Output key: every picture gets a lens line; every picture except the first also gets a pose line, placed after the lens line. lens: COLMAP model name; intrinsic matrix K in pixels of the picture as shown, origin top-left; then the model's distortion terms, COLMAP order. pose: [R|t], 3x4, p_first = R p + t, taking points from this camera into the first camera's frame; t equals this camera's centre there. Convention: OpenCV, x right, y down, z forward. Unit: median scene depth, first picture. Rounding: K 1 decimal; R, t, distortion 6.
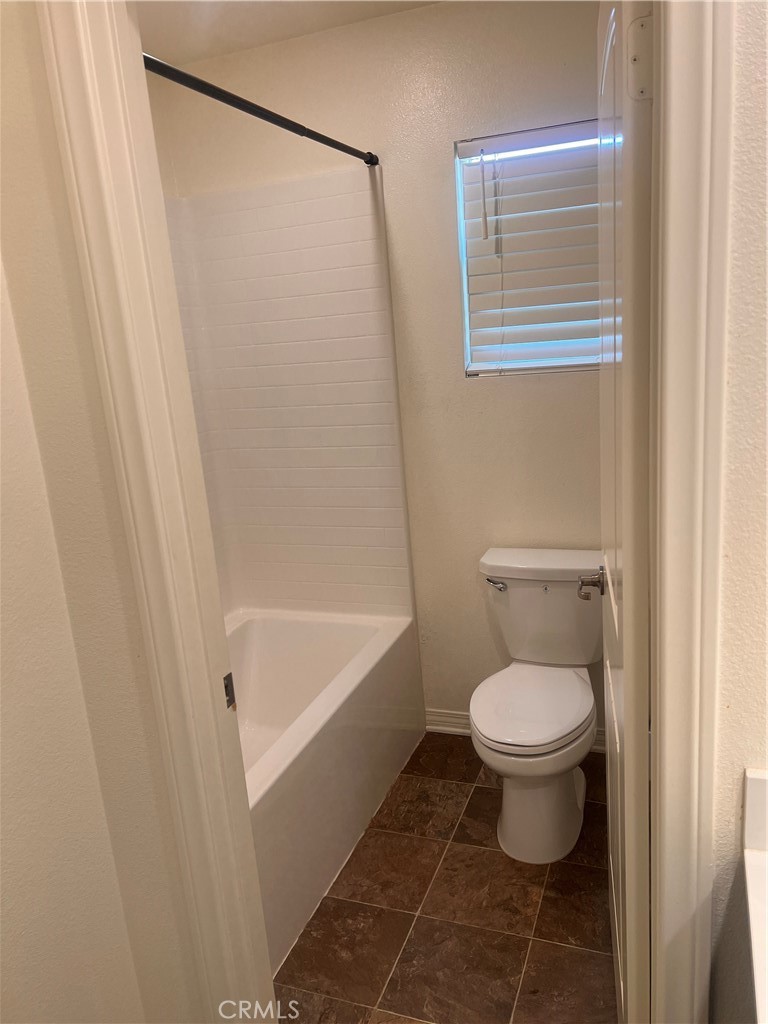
lens RADIAL K [[771.4, 0, 386.6], [0, 771.4, 521.8], [0, 0, 1]] dist [0.018517, -0.011999]
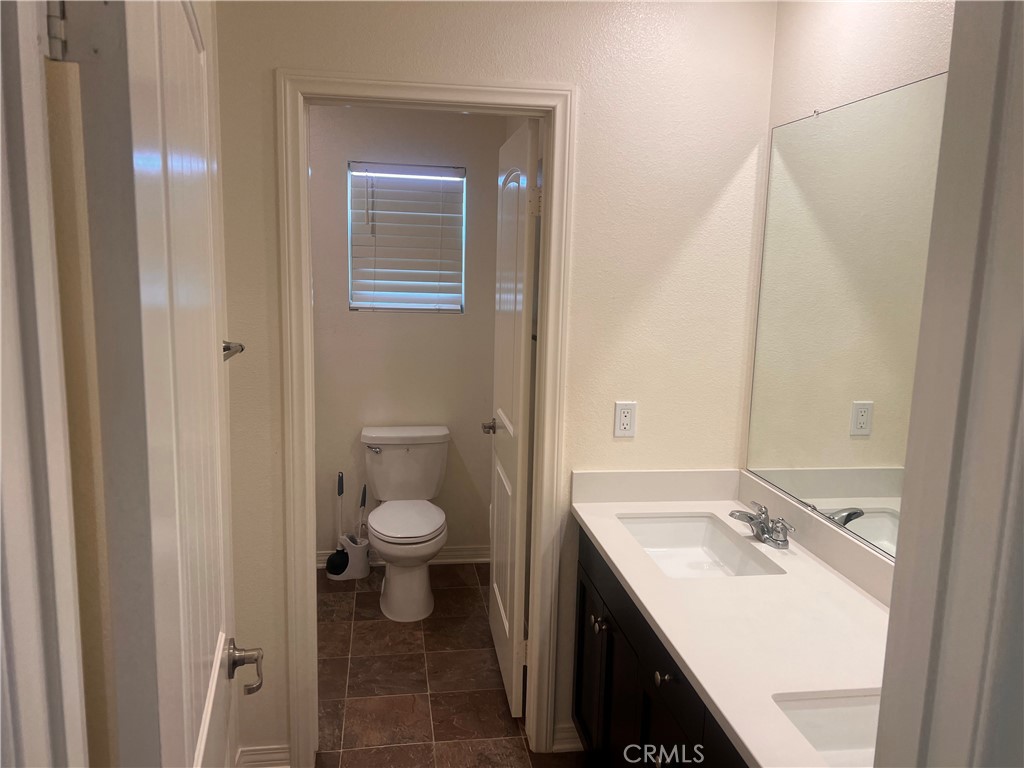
lens RADIAL K [[771.4, 0, 512.7], [0, 771.4, 383.1], [0, 0, 1]] dist [0.018517, -0.011999]
pose [[0.859850, 0.019772, 0.510164, -0.408766], [0.030864, 0.995409, -0.090599, 0.101994], [-0.509613, 0.093647, 0.855292, -0.448458]]
